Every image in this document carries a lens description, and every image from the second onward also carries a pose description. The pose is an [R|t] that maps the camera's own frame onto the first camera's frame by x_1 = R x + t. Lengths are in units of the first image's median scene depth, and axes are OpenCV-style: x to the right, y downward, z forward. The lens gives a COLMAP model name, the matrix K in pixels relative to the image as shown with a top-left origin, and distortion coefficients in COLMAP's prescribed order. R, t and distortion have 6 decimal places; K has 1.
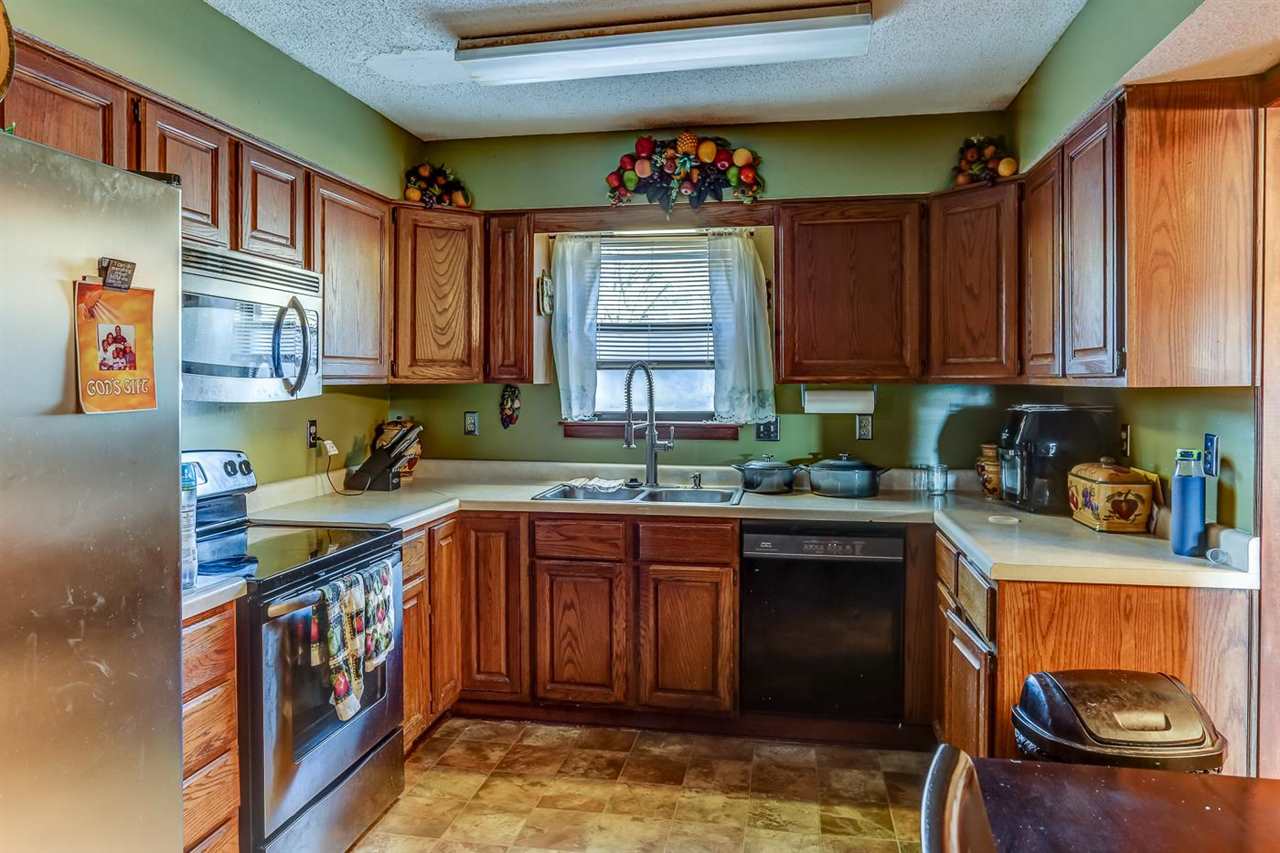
lens RADIAL K [[839.5, 0, 640.7], [0, 839.5, 393.4], [0, 0, 1]] dist [-0.003086, 0.002166]
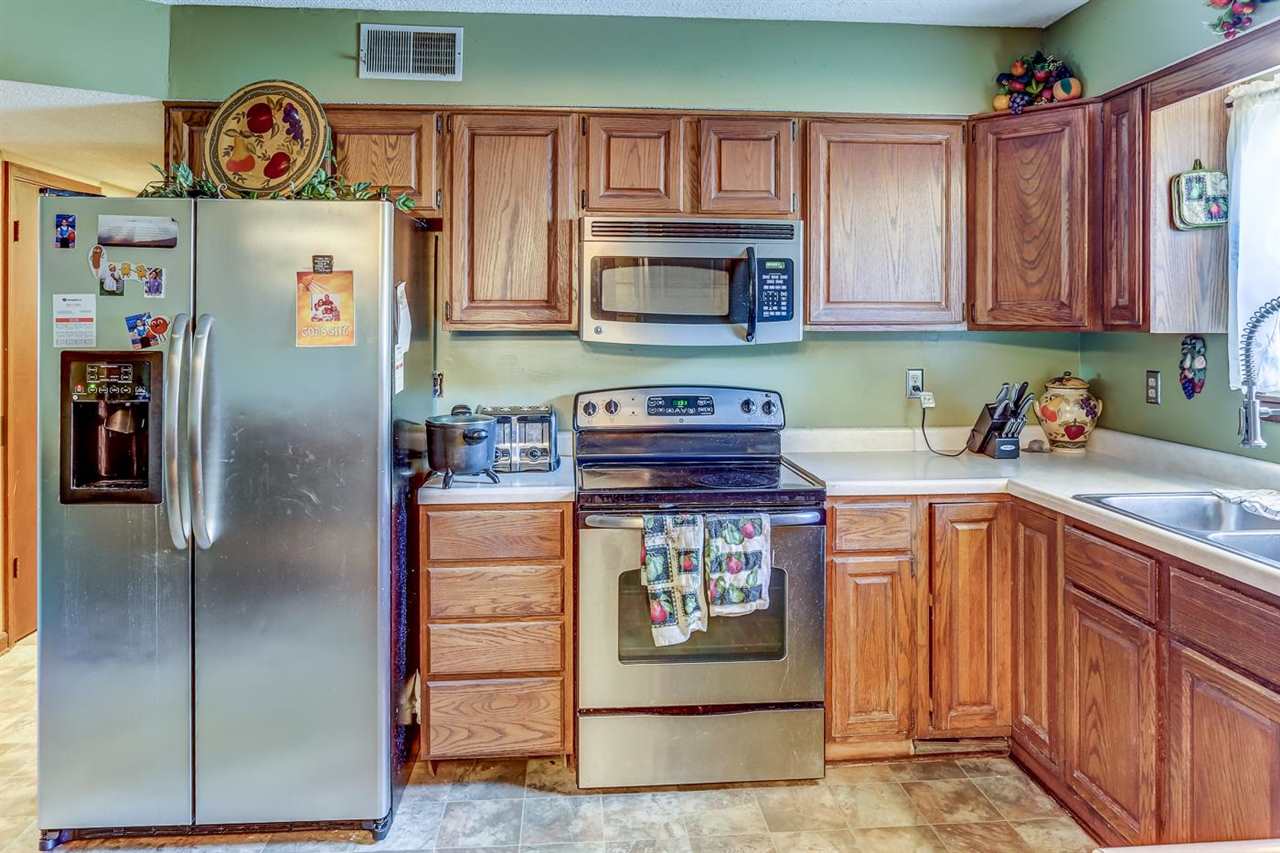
lens RADIAL K [[869.7, 0, 640.7], [0, 869.7, 318.4], [0, 0, 1]] dist [-0.011970, 0.001823]
pose [[0.259824, -0.007417, -0.965627, 0.488355], [-0.015952, 0.999801, -0.011972, -0.009195], [0.965524, 0.018514, 0.259654, 0.469812]]
